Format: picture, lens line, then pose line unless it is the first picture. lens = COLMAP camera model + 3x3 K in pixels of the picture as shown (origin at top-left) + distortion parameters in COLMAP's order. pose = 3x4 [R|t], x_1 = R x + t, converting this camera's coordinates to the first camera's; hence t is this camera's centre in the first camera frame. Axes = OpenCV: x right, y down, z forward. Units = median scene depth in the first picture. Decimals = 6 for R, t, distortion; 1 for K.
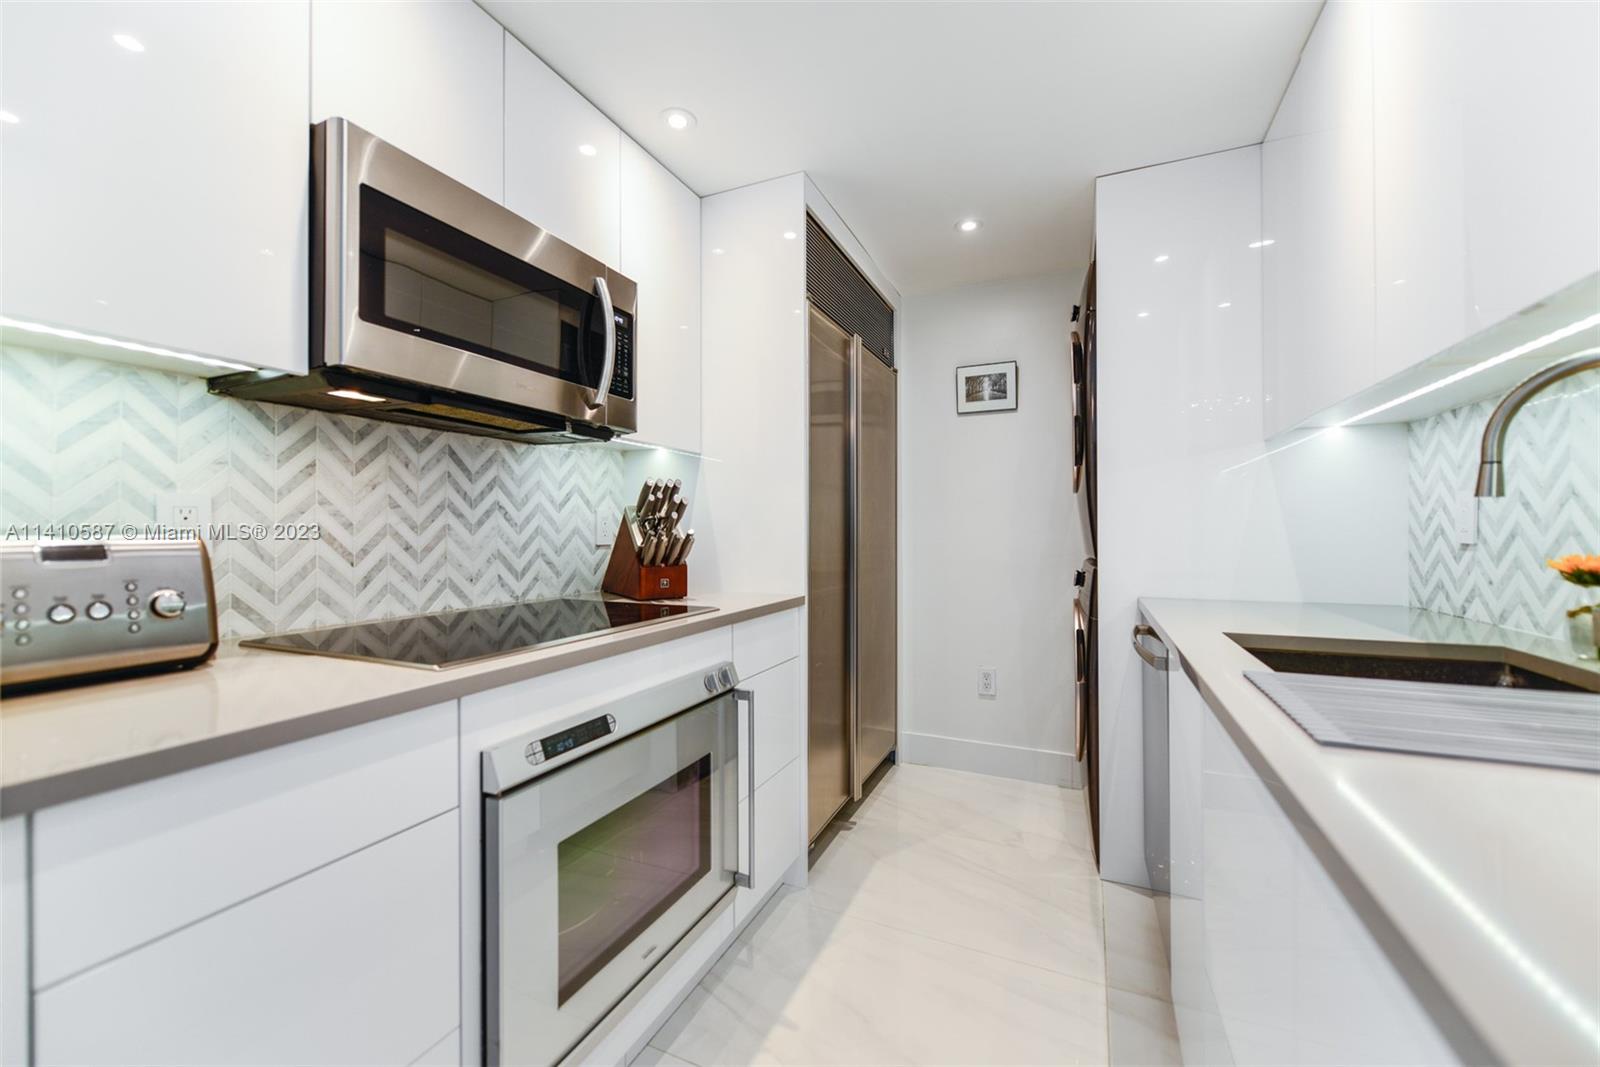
lens RADIAL K [[632.0, 0, 800.0], [0, 632.0, 533.5], [0, 0, 1]] dist [-0.002531, -0.000622]
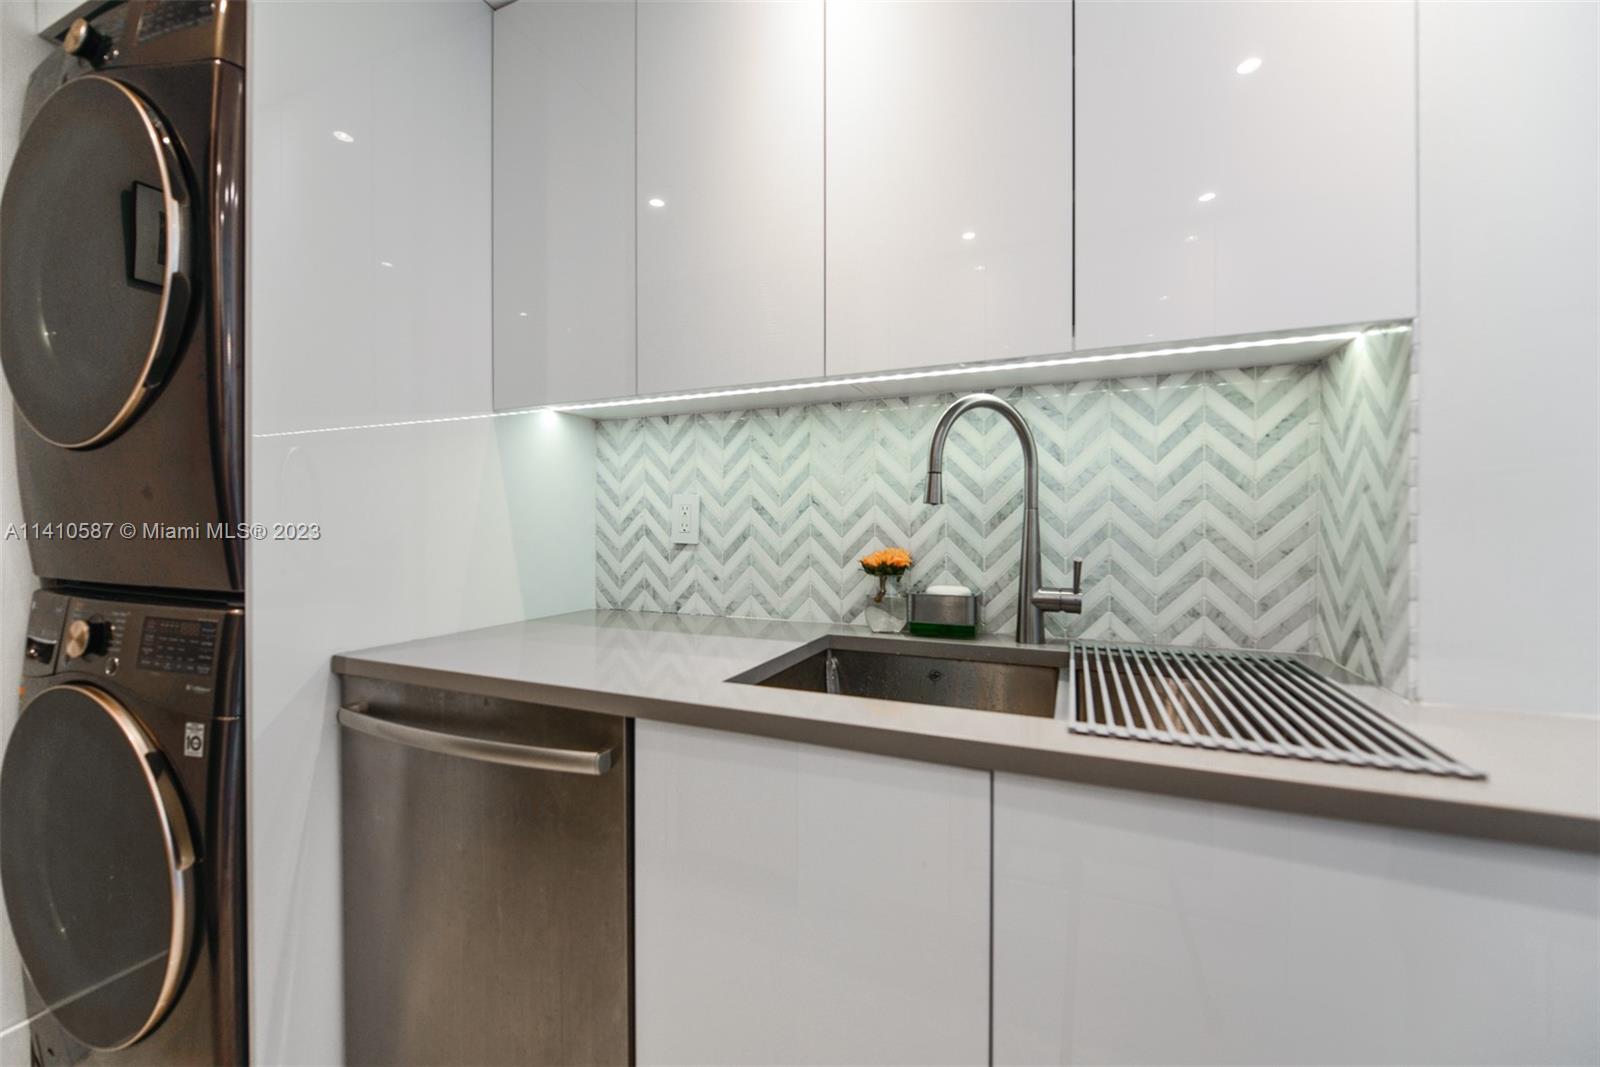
lens RADIAL K [[632.0, 0, 800.0], [0, 632.0, 533.5], [0, 0, 1]] dist [-0.002531, -0.000622]
pose [[-0.020326, -0.009564, 0.999748, -0.016912], [0.003324, 0.999948, 0.009634, -0.009999], [-0.999788, 0.003519, -0.020293, 0.746808]]
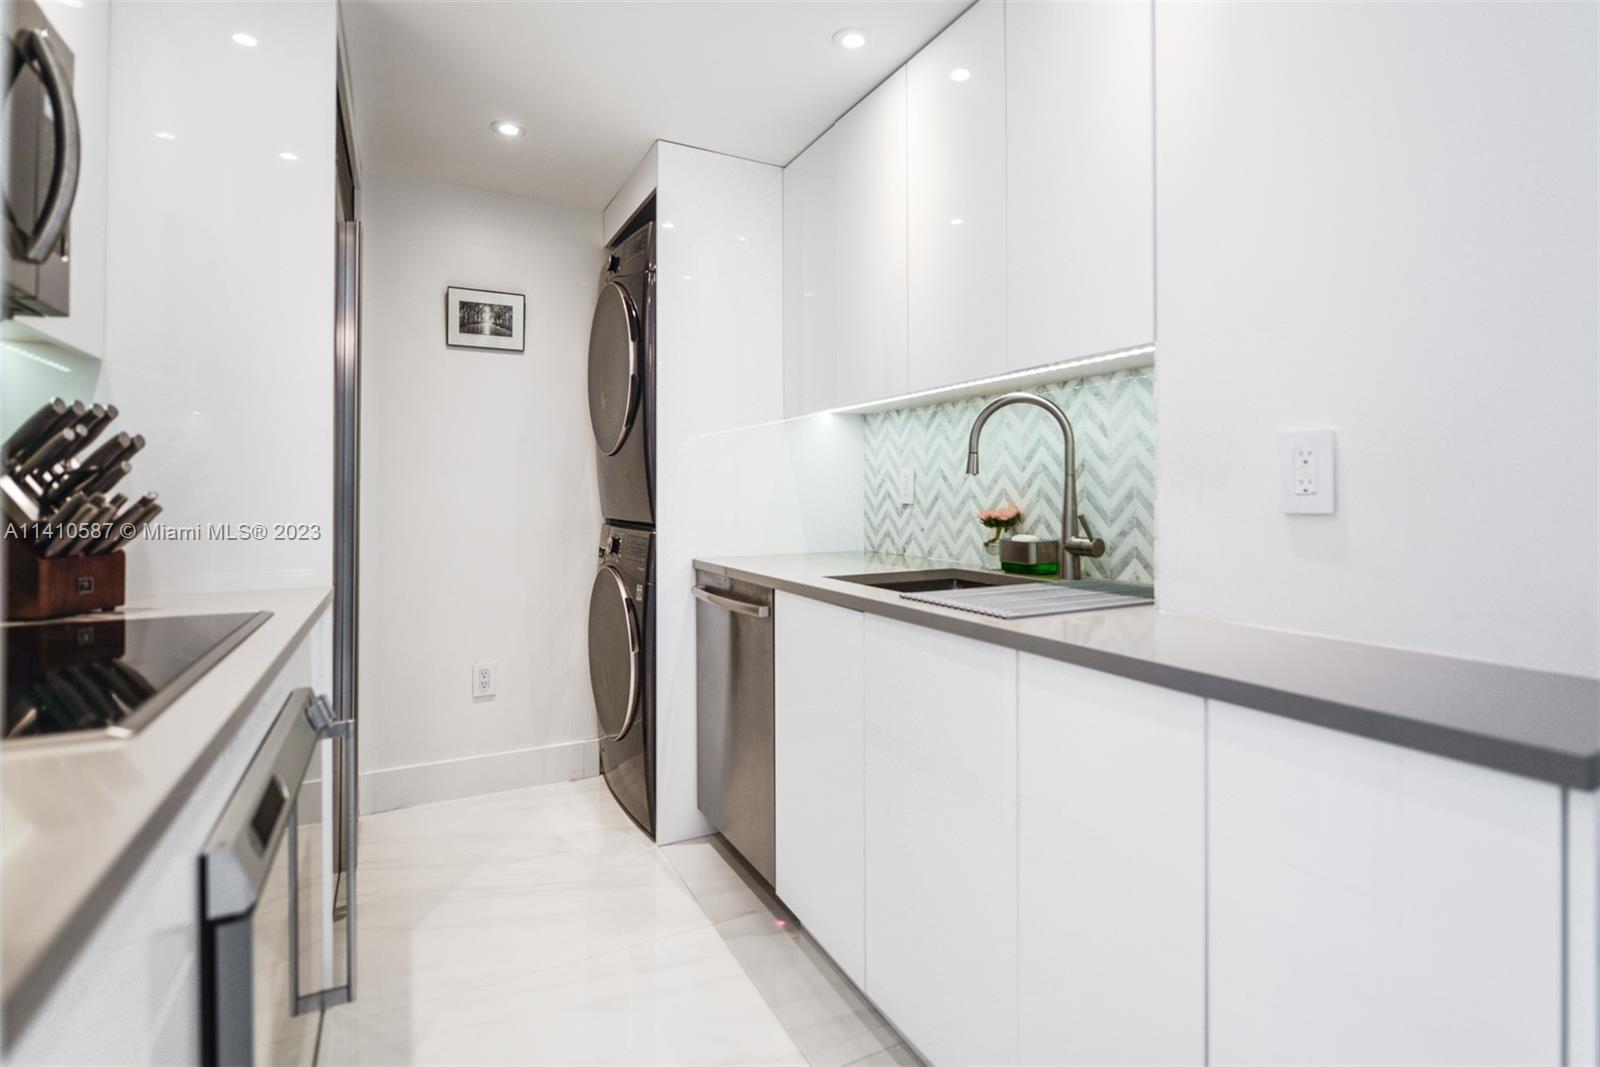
lens RADIAL K [[792.3, 0, 853.8], [0, 792.3, 500.5], [0, 0, 1]] dist [0.000751, -0.000224]
pose [[0.587806, -0.003882, 0.808993, -0.441281], [0.002419, 0.999992, 0.003040, 0.002310], [-0.808999, 0.000170, 0.587811, 0.024565]]
